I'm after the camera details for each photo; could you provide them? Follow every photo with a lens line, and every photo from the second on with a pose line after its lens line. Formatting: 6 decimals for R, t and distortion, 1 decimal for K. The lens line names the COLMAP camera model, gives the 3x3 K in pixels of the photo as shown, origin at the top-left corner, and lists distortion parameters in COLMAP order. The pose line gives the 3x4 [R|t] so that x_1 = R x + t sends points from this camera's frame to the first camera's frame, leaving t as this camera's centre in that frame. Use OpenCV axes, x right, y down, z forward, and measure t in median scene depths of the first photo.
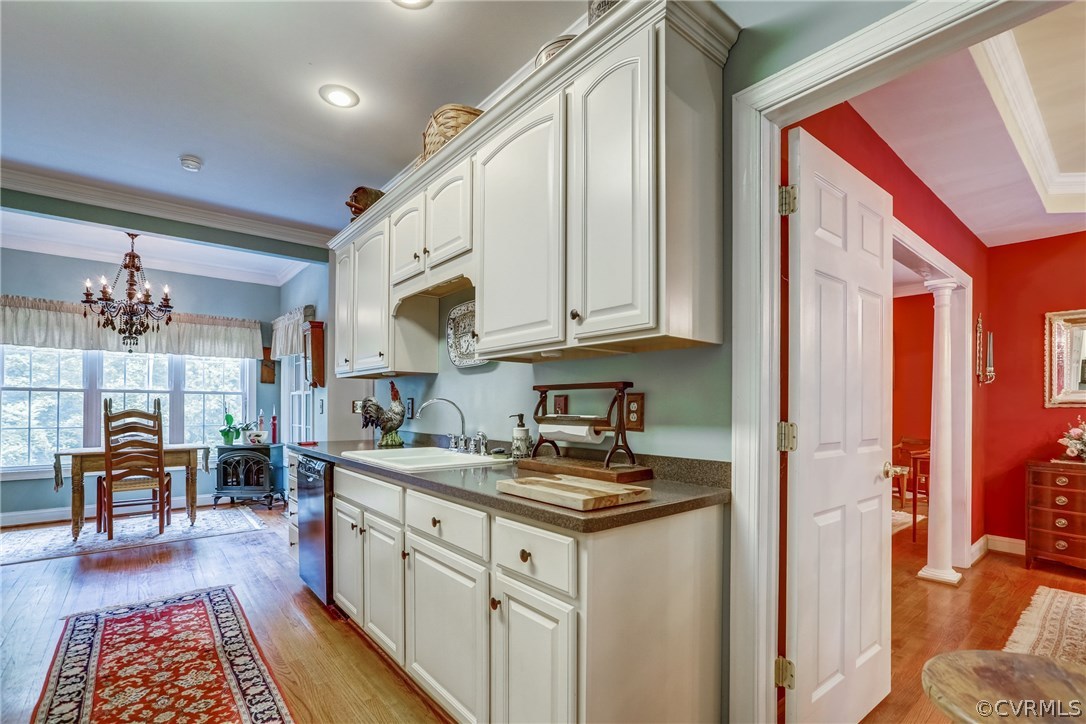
lens RADIAL K [[500.6, 0, 543.9], [0, 500.6, 407.1], [0, 0, 1]] dist [-0.029872, 0.015895]
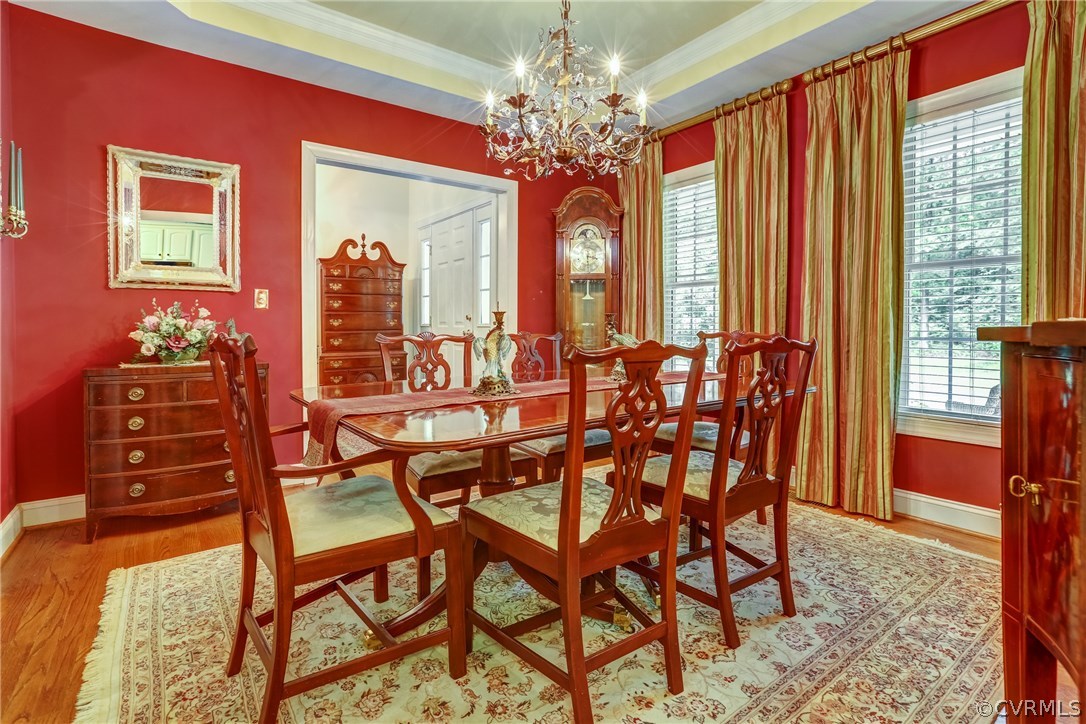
lens RADIAL K [[529.2, 0, 545.6], [0, 529.2, 332.0], [0, 0, 1]] dist [0.001237, 0.000944]
pose [[0.072025, -0.012477, 0.997325, 0.464789], [0.007601, 0.999900, 0.011960, 0.076505], [-0.997374, 0.006720, 0.072113, 0.489067]]
